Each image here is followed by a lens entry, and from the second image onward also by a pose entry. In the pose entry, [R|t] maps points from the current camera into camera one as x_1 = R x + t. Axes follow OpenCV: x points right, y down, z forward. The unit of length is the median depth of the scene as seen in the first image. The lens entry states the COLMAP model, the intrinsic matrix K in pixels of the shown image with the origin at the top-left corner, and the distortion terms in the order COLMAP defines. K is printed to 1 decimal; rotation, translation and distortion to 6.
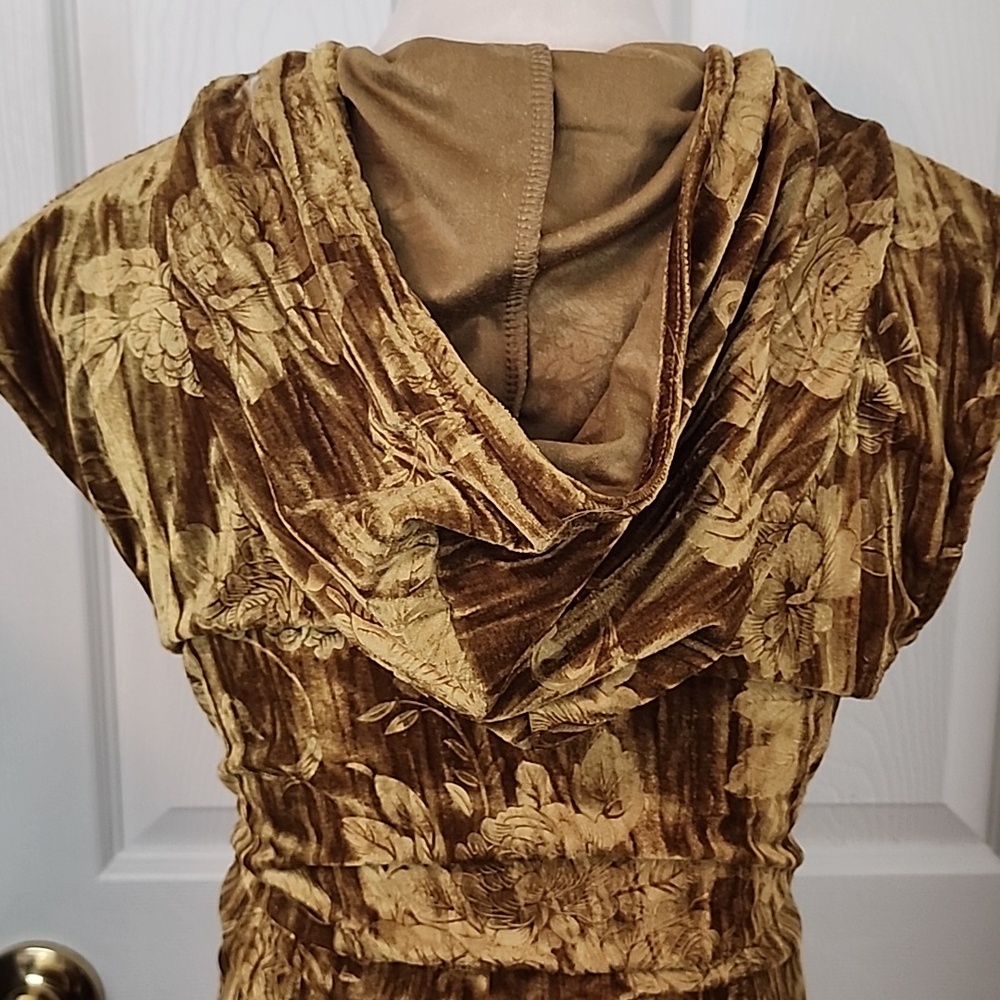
lens RADIAL K [[1331.2, 0, 470.3], [0, 1331.2, 501.4], [0, 0, 1]] dist [0.215239, -0.581151]
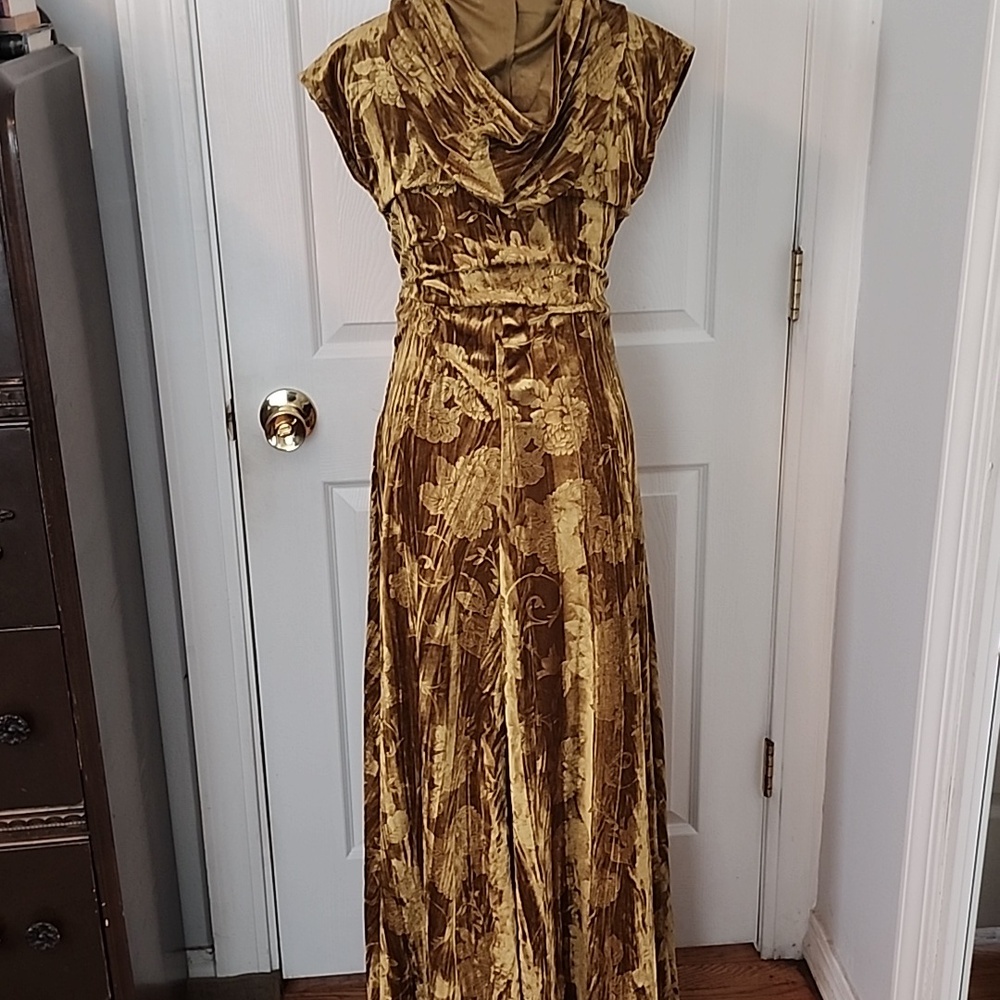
lens RADIAL K [[1331.2, 0, 470.3], [0, 1331.2, 501.4], [0, 0, 1]] dist [0.215239, -0.581151]
pose [[0.996614, -0.051933, 0.063743, -0.290955], [0.043991, 0.991772, 0.120219, 0.447431], [-0.069461, -0.117008, 0.990699, -2.153618]]
